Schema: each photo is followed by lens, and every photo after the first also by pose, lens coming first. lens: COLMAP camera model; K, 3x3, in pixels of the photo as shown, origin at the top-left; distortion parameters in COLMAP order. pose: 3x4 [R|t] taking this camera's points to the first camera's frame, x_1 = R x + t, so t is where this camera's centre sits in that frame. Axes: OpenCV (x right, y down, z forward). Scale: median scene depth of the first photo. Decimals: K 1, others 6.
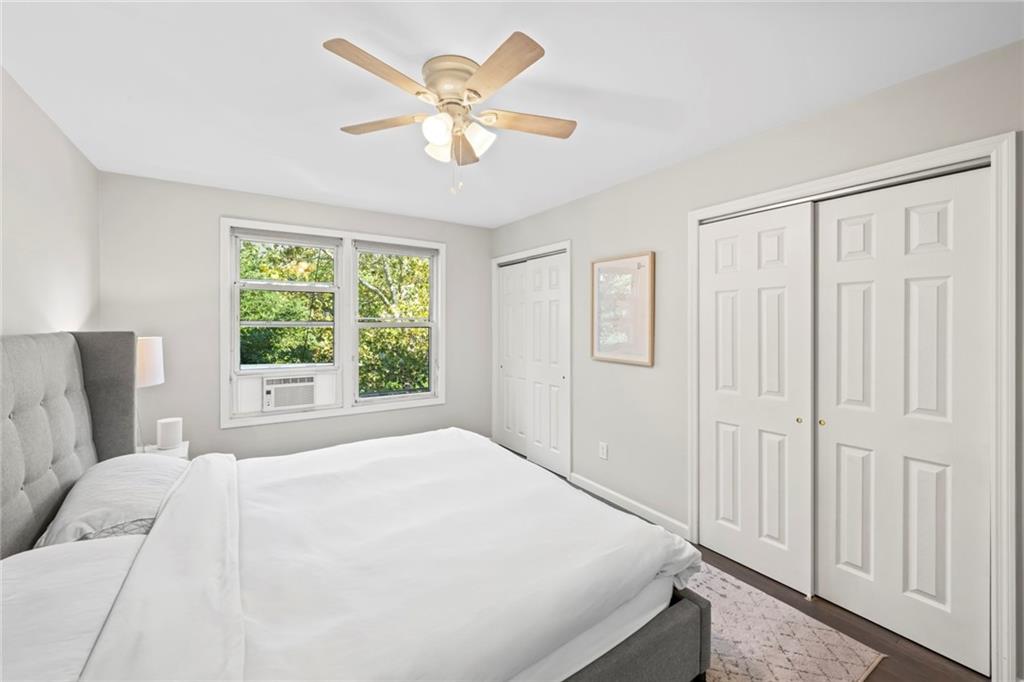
lens RADIAL K [[414.3, 0, 516.8], [0, 414.3, 323.1], [0, 0, 1]] dist [0.002022, -0.001972]
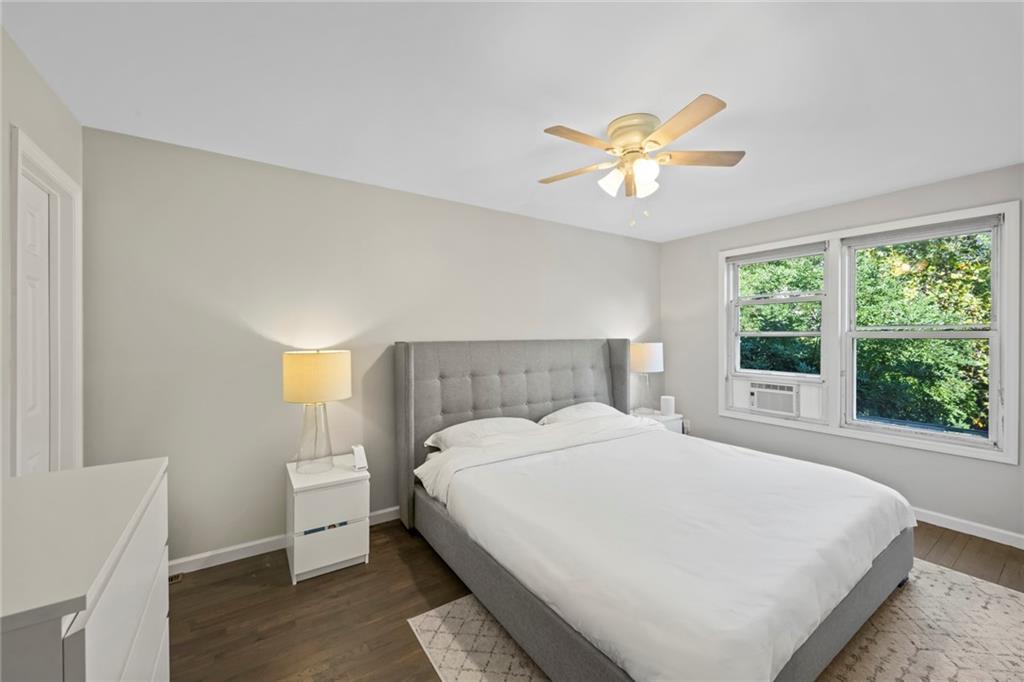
lens RADIAL K [[414.3, 0, 512.9], [0, 414.3, 340.7], [0, 0, 1]] dist [0.002022, -0.001972]
pose [[0.006101, 0.008165, -0.999948, 0.528960], [0.002367, 0.999964, 0.008179, 0.008086], [0.999979, -0.002417, 0.006081, 0.318964]]
